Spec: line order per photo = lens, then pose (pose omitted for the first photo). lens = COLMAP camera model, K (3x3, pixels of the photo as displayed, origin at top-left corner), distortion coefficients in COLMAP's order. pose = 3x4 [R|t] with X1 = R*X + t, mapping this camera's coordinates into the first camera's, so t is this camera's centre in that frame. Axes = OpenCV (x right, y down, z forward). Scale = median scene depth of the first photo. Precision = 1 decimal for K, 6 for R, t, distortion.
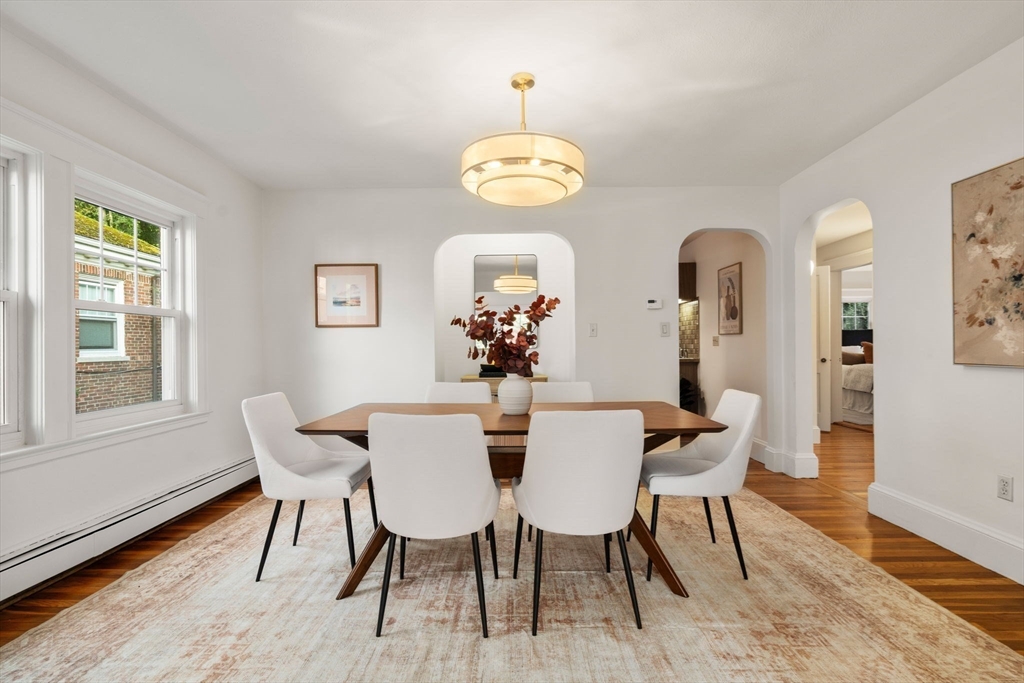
lens RADIAL K [[486.3, 0, 509.9], [0, 486.3, 346.1], [0, 0, 1]] dist [-0.001881, -0.000228]
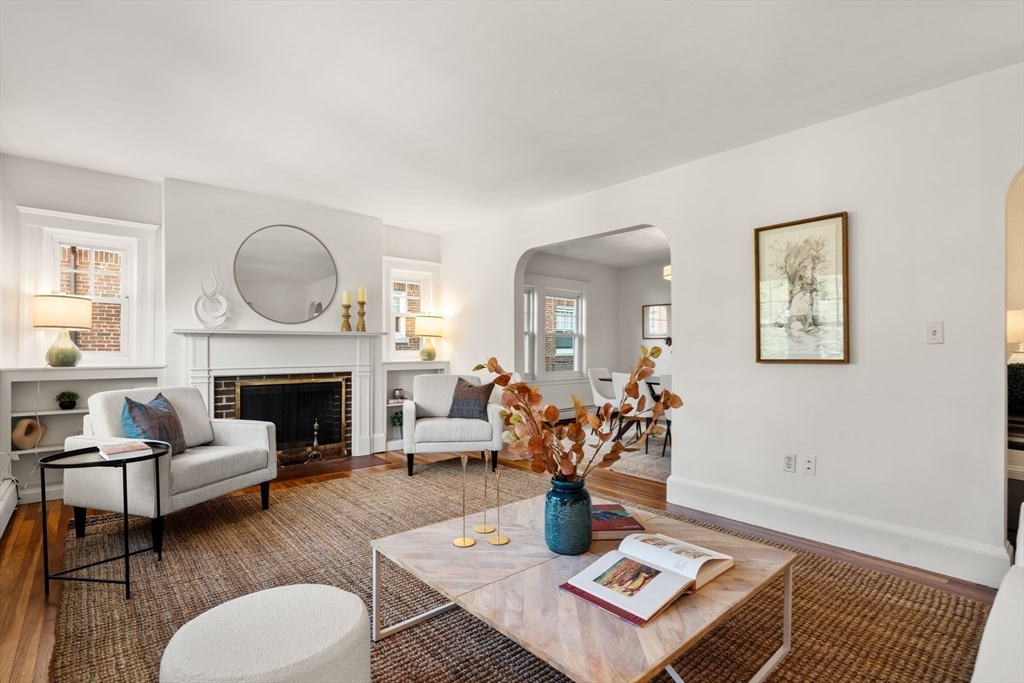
lens RADIAL K [[486.8, 0, 510.5], [0, 486.8, 337.1], [0, 0, 1]] dist [-0.002602, -0.000269]
pose [[0.667912, -0.009444, -0.744181, 1.083866], [-0.003513, 0.999868, -0.015841, -0.022979], [0.744232, 0.013195, 0.667791, -1.051296]]
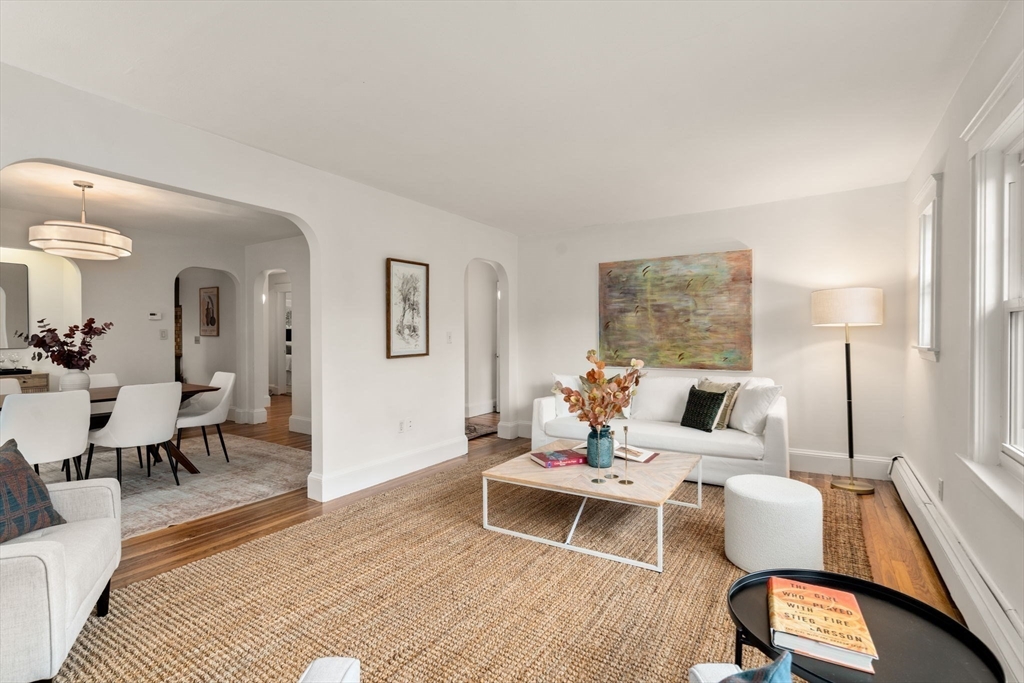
lens RADIAL K [[476.7, 0, 507.8], [0, 476.7, 337.7], [0, 0, 1]] dist [-0.001995, -0.000483]
pose [[0.530183, 0.002075, 0.847881, -0.533721], [-0.006013, 0.999981, 0.001313, -0.054086], [-0.847862, -0.005795, 0.530185, -0.957014]]
